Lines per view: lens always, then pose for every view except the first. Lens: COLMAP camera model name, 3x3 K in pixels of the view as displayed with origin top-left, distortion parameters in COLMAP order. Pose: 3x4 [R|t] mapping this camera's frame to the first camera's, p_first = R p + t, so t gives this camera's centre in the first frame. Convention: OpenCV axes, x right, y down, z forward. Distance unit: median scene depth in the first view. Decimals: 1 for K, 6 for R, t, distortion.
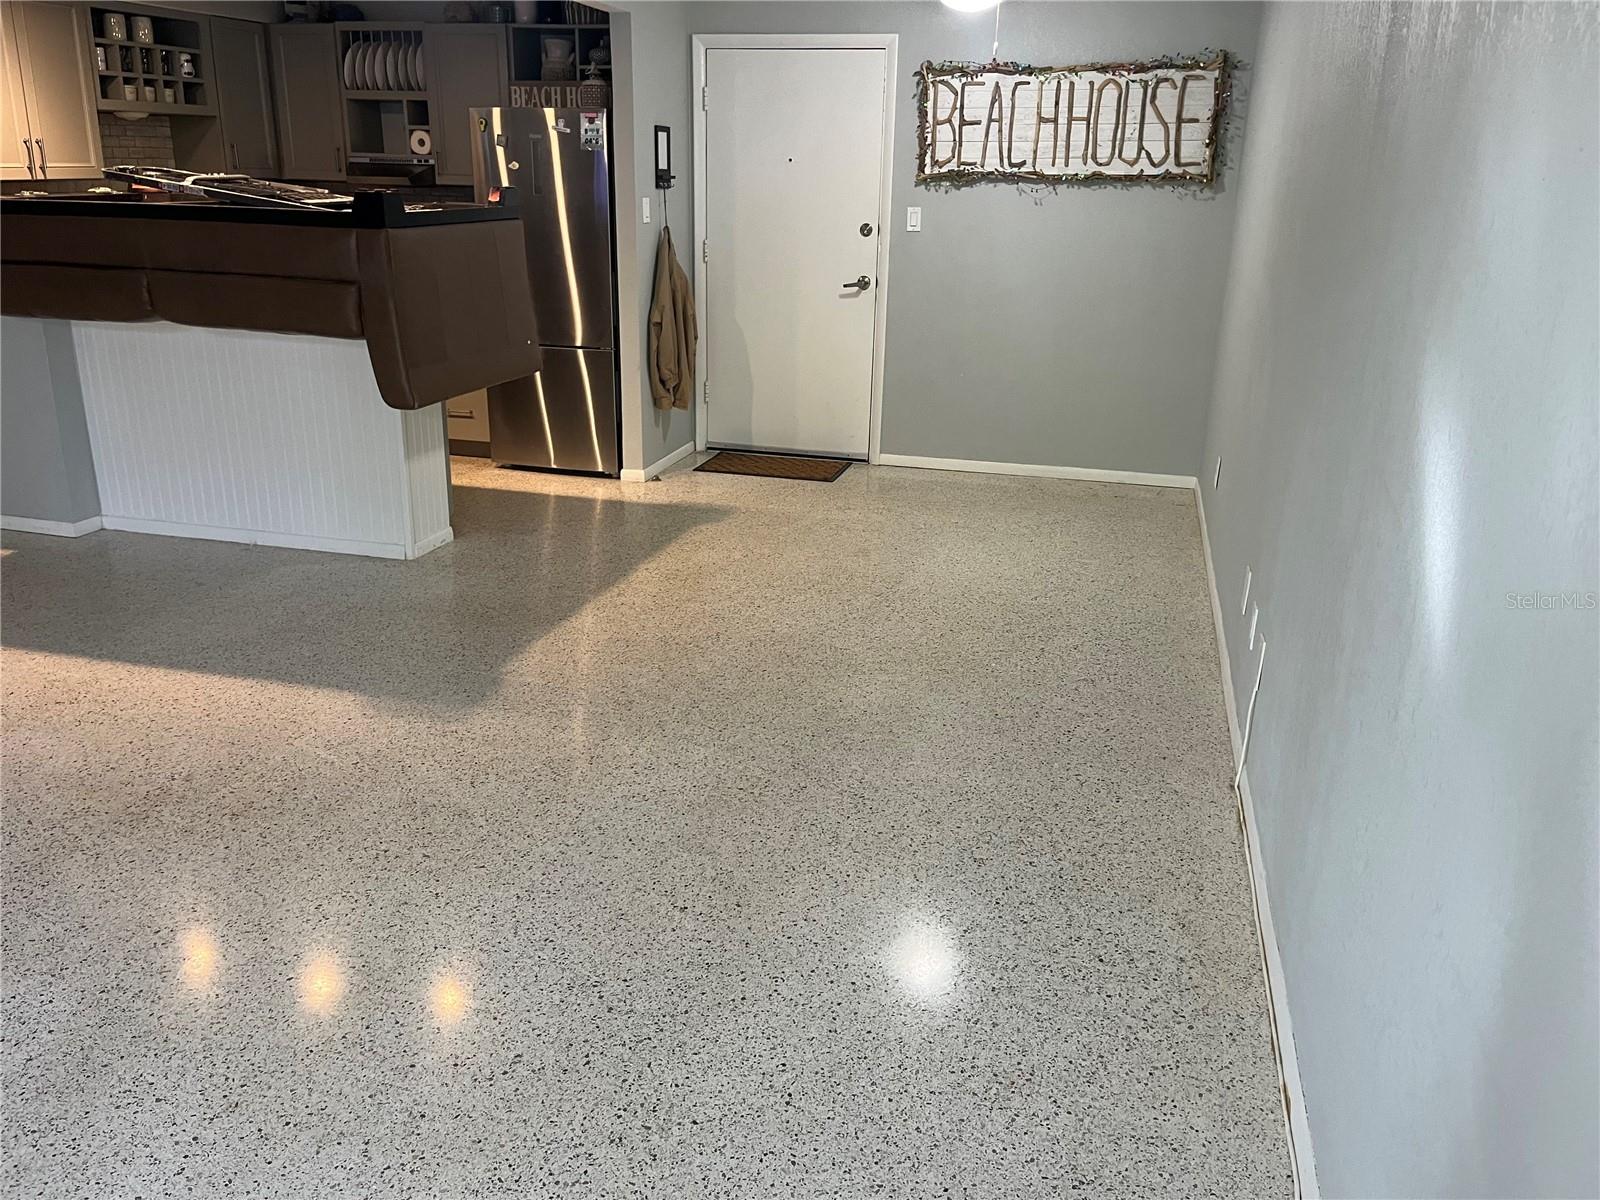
lens RADIAL K [[1226.4, 0, 792.3], [0, 1226.4, 574.9], [0, 0, 1]] dist [0.055971, -0.077039]
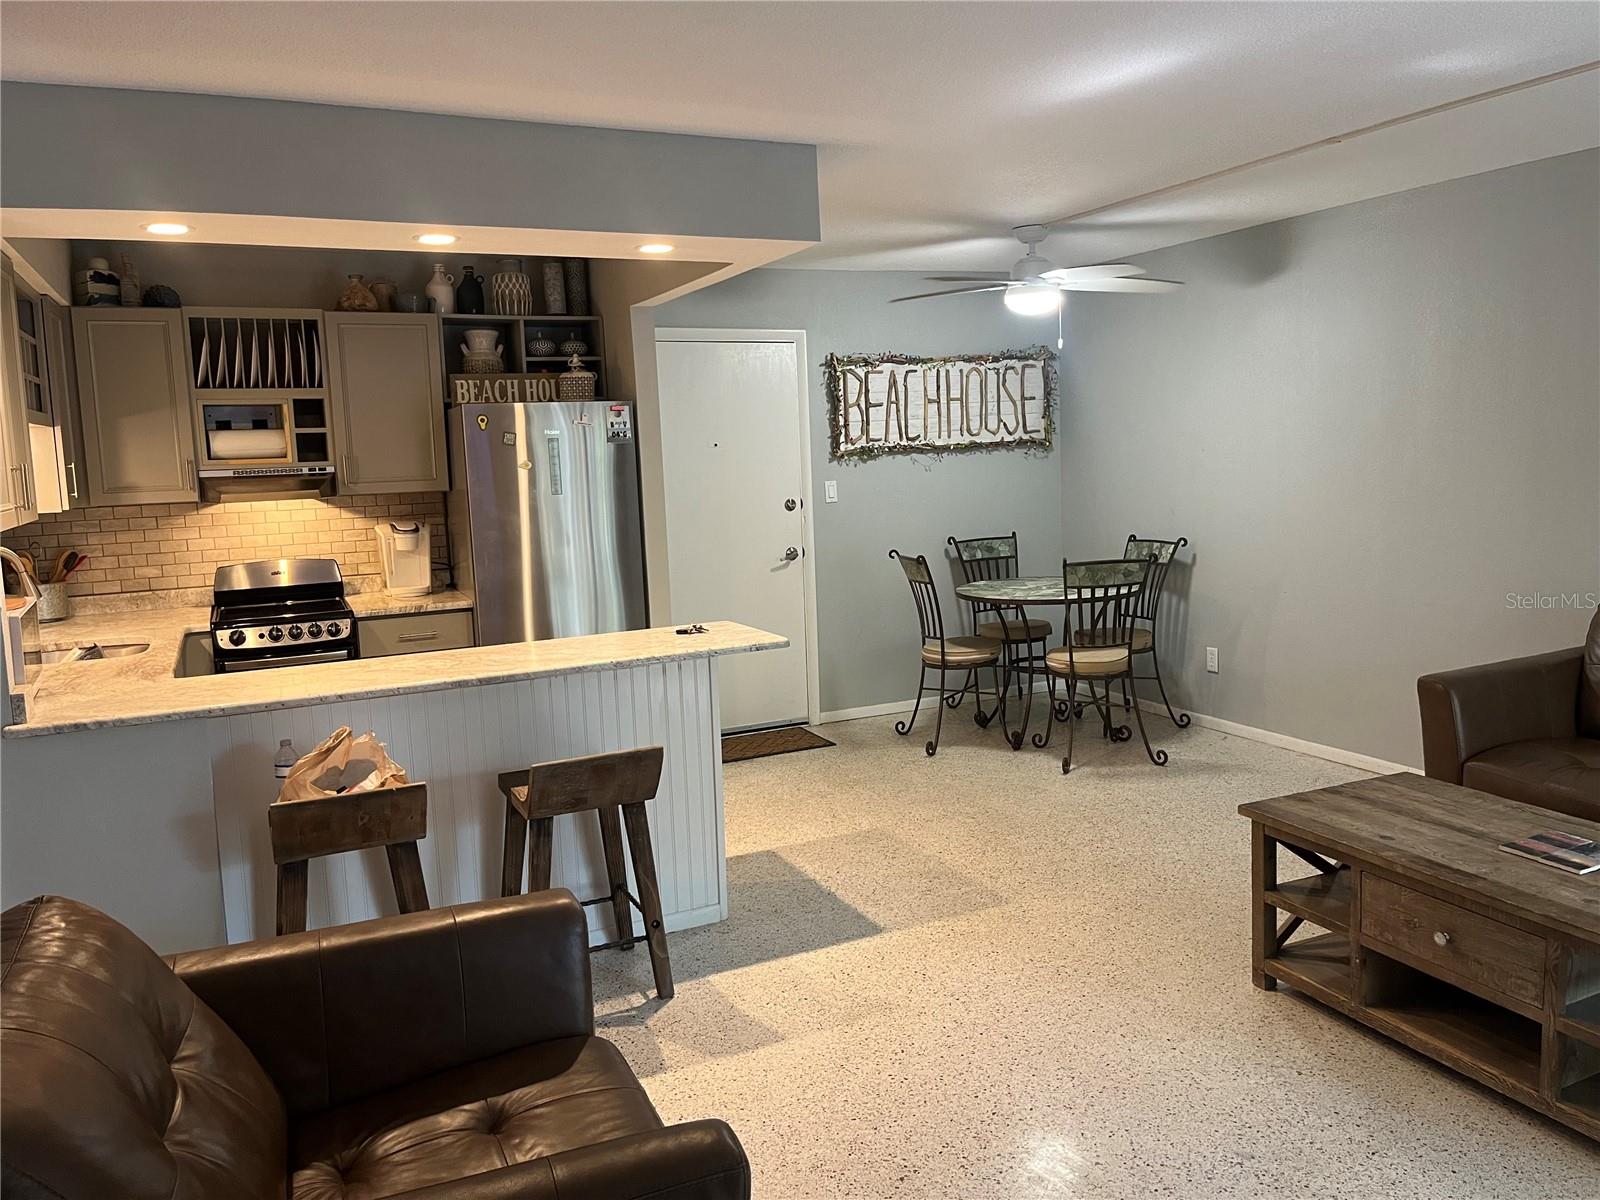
lens RADIAL K [[1226.4, 0, 806.4], [0, 1226.4, 583.1], [0, 0, 1]] dist [0.055971, -0.077039]
pose [[0.752779, -0.121694, 0.646926, -0.651375], [0.252824, 0.960838, -0.113447, -0.101845], [-0.607786, 0.248959, 0.754066, 0.242084]]
